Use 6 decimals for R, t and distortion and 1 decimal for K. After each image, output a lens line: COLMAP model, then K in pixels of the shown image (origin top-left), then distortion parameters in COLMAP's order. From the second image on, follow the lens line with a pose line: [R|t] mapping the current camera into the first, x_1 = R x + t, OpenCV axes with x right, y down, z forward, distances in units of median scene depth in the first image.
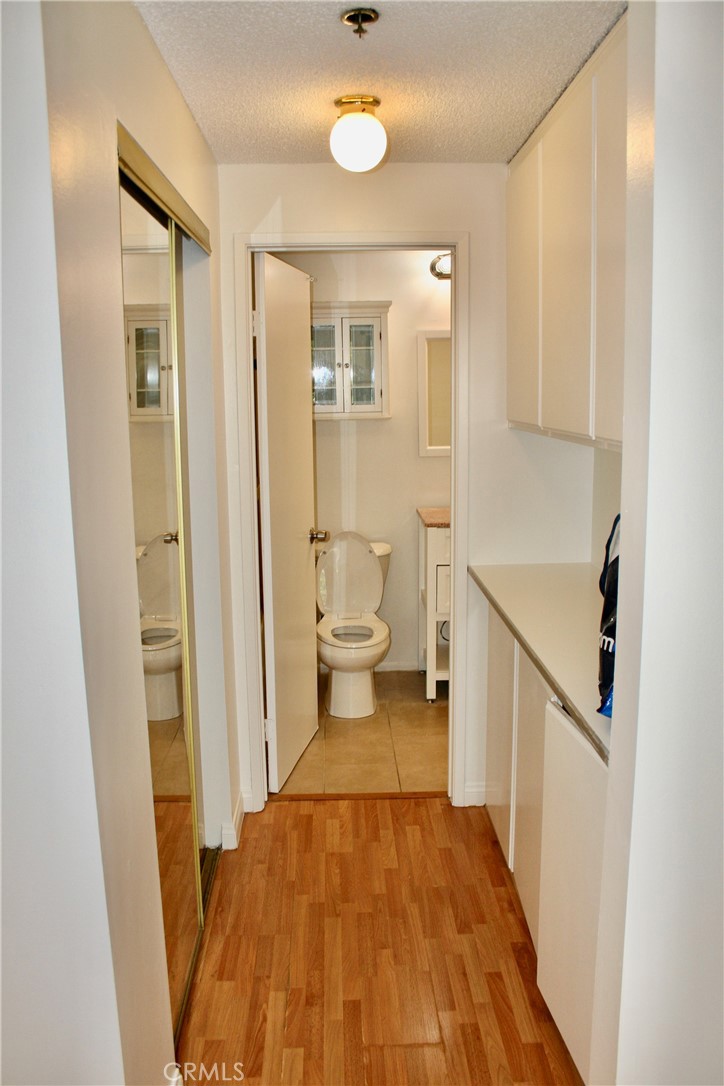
lens RADIAL K [[907.8, 0, 362.0], [0, 907.8, 543.0], [0, 0, 1]] dist [-0.157405, 0.125930]
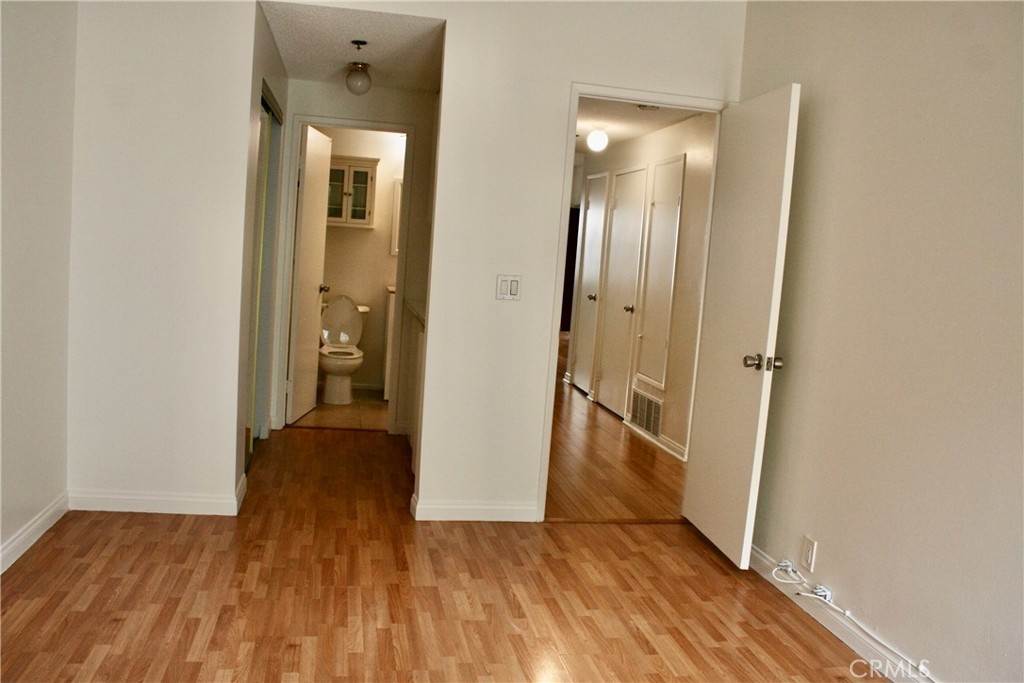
lens RADIAL K [[856.0, 0, 512.0], [0, 856.0, 341.5], [0, 0, 1]] dist [-0.157405, 0.125930]
pose [[0.983855, 0.070446, 0.164518, 0.049773], [-0.060366, 0.996026, -0.065490, 0.200997], [-0.168477, 0.054501, 0.984198, -0.730774]]
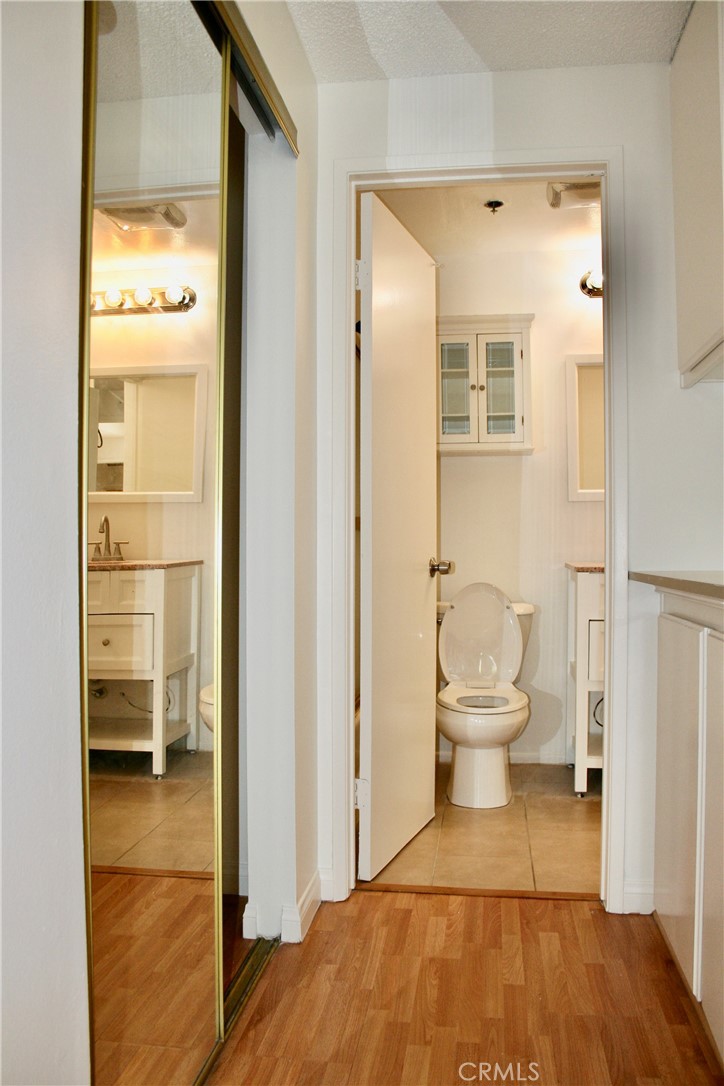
lens RADIAL K [[907.8, 0, 362.0], [0, 907.8, 543.0], [0, 0, 1]] dist [-0.157405, 0.125930]
pose [[0.985243, 0.011645, -0.170763, 0.024170], [-0.040608, 0.985101, -0.167114, 0.124638], [0.166273, 0.171582, 0.971037, 0.225082]]
